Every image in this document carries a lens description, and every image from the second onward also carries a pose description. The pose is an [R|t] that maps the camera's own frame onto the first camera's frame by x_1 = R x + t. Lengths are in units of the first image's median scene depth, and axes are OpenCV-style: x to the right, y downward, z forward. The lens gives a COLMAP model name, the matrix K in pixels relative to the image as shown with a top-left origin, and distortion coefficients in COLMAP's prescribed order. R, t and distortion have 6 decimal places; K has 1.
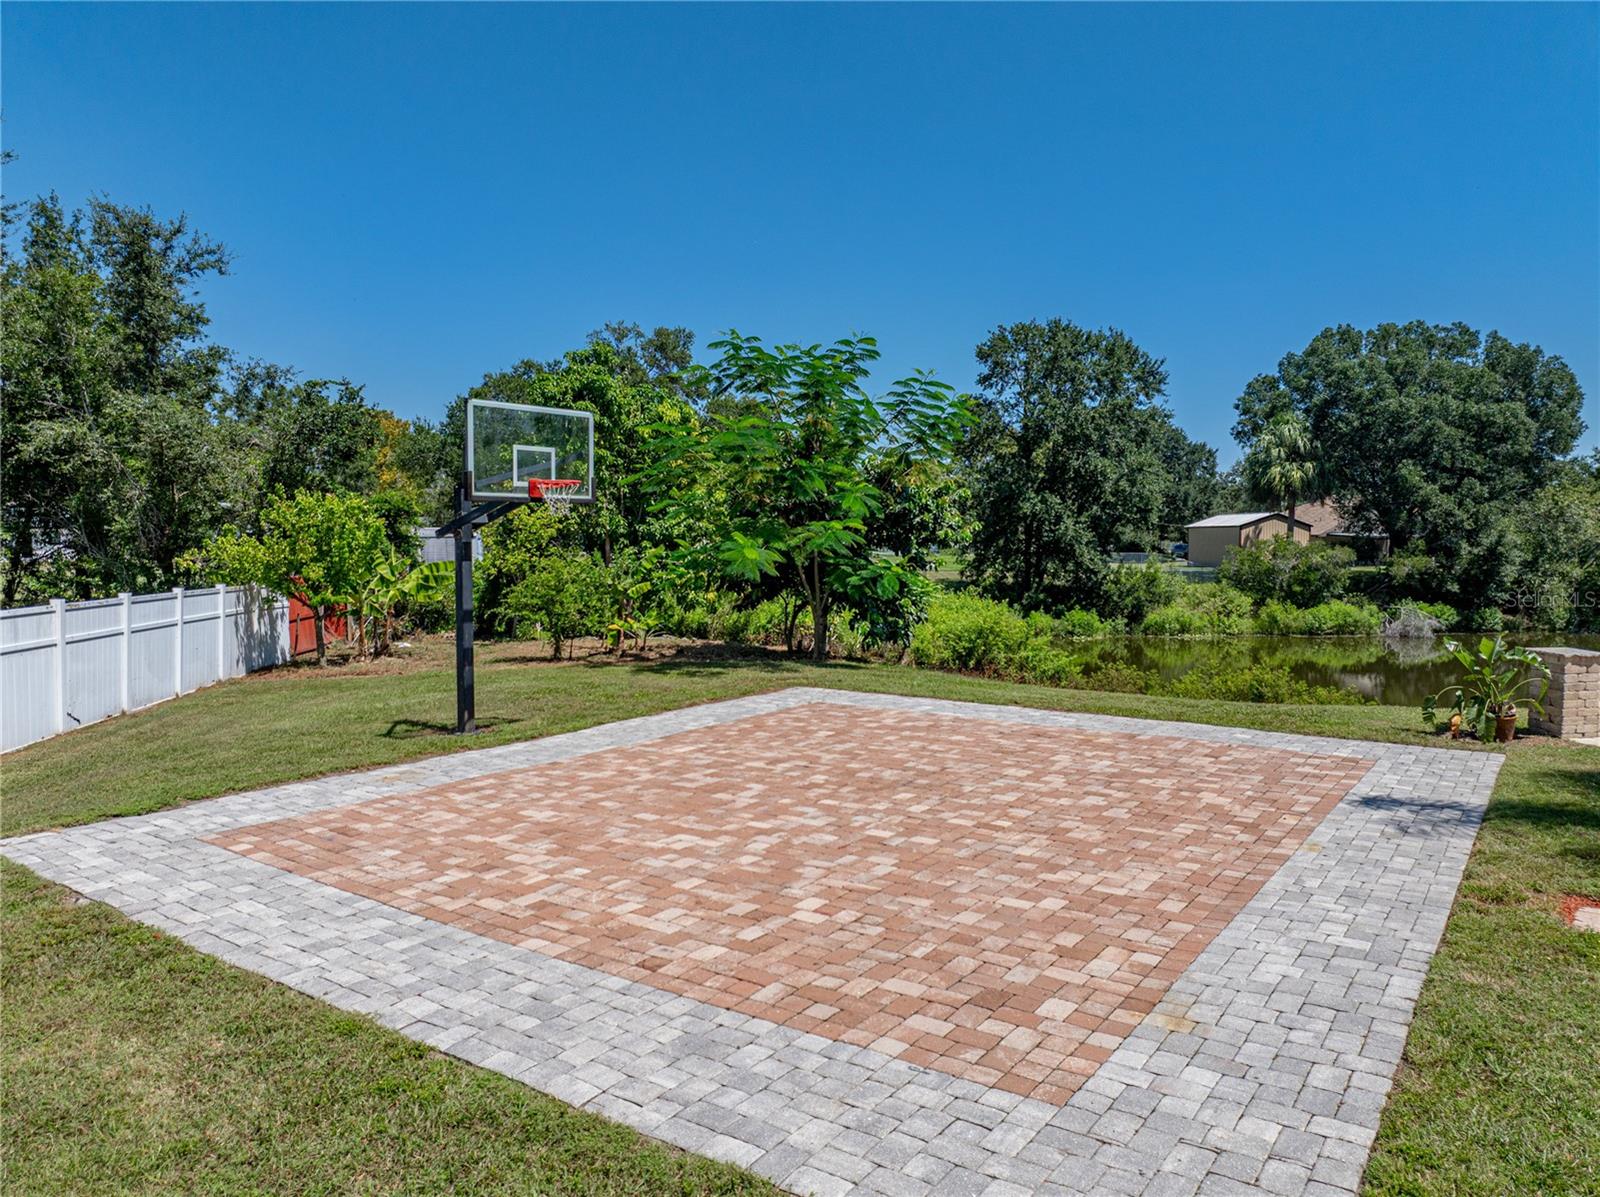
lens RADIAL K [[1097.1, 0, 800.0], [0, 1097.1, 598.5], [0, 0, 1]] dist [-0.044260, -0.004638]
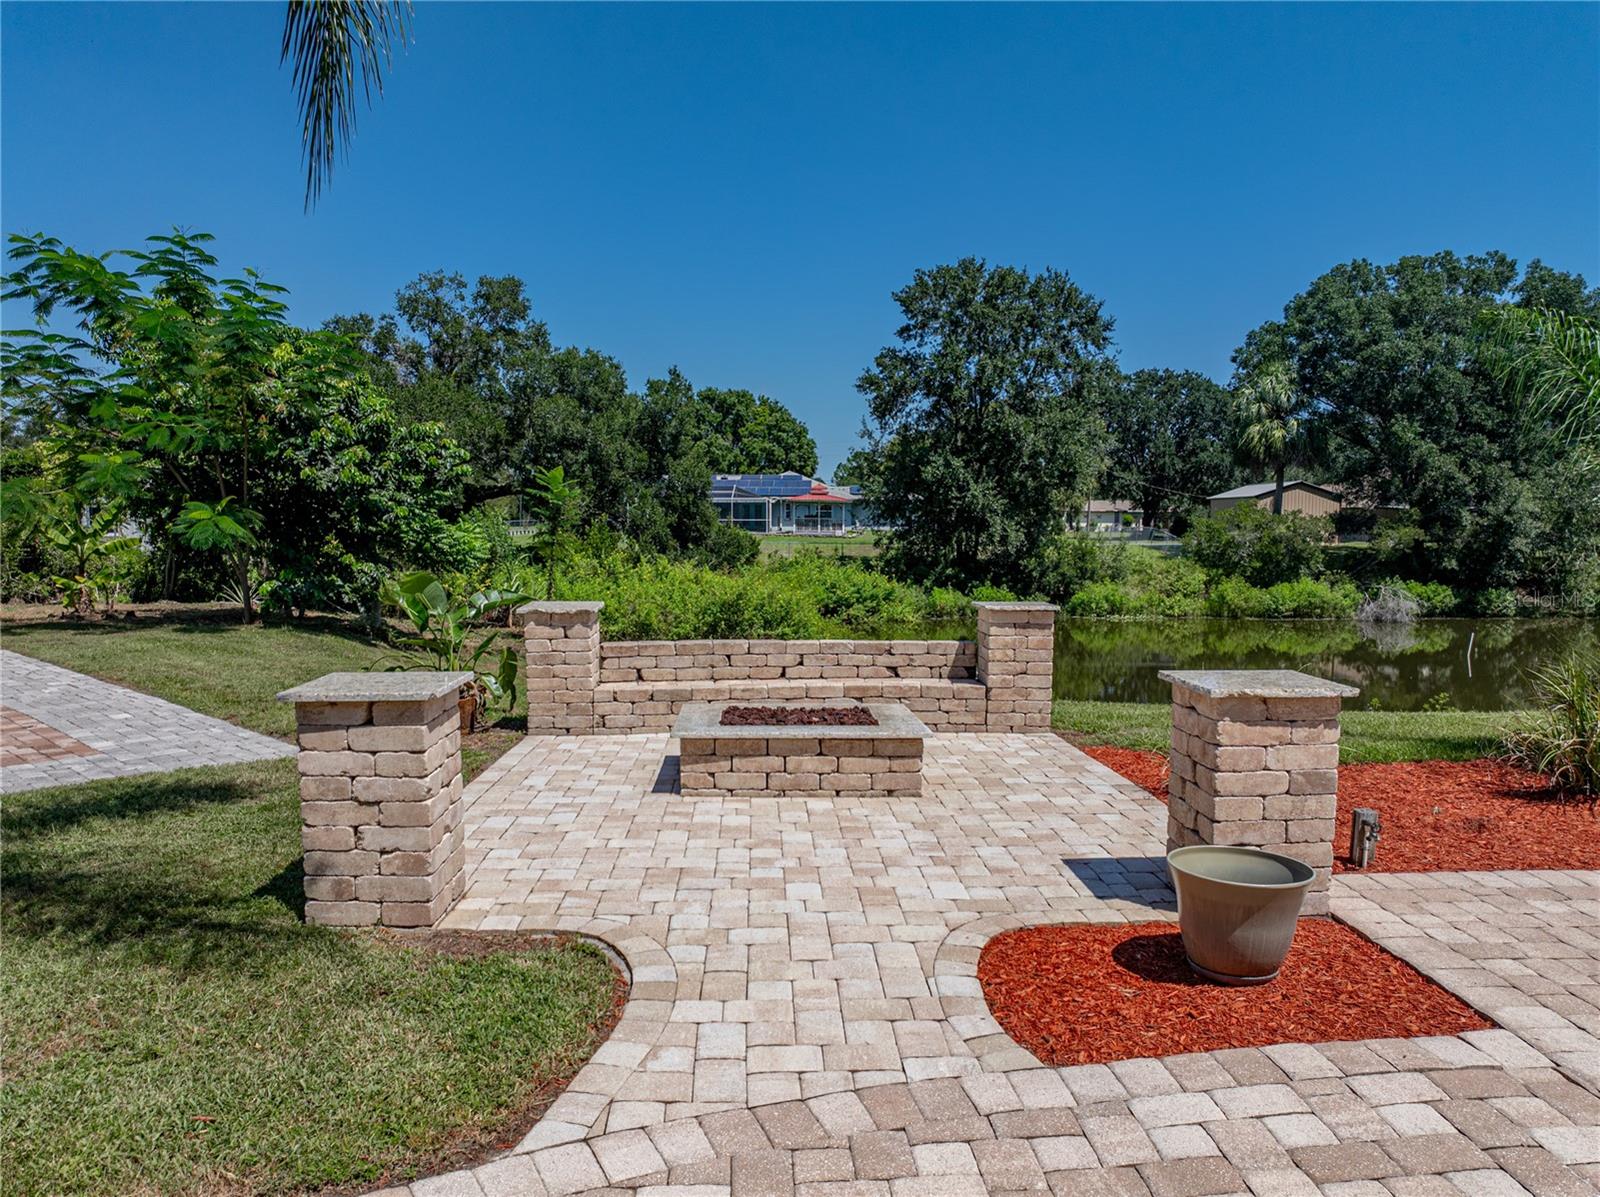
lens RADIAL K [[1124.7, 0, 796.8], [0, 1124.7, 631.9], [0, 0, 1]] dist [-0.034752, 0.001401]
pose [[0.992306, 0.010995, -0.123320, 0.201786], [-0.005545, 0.998996, 0.044446, 0.006970], [0.123685, -0.043421, 0.991371, 0.066135]]
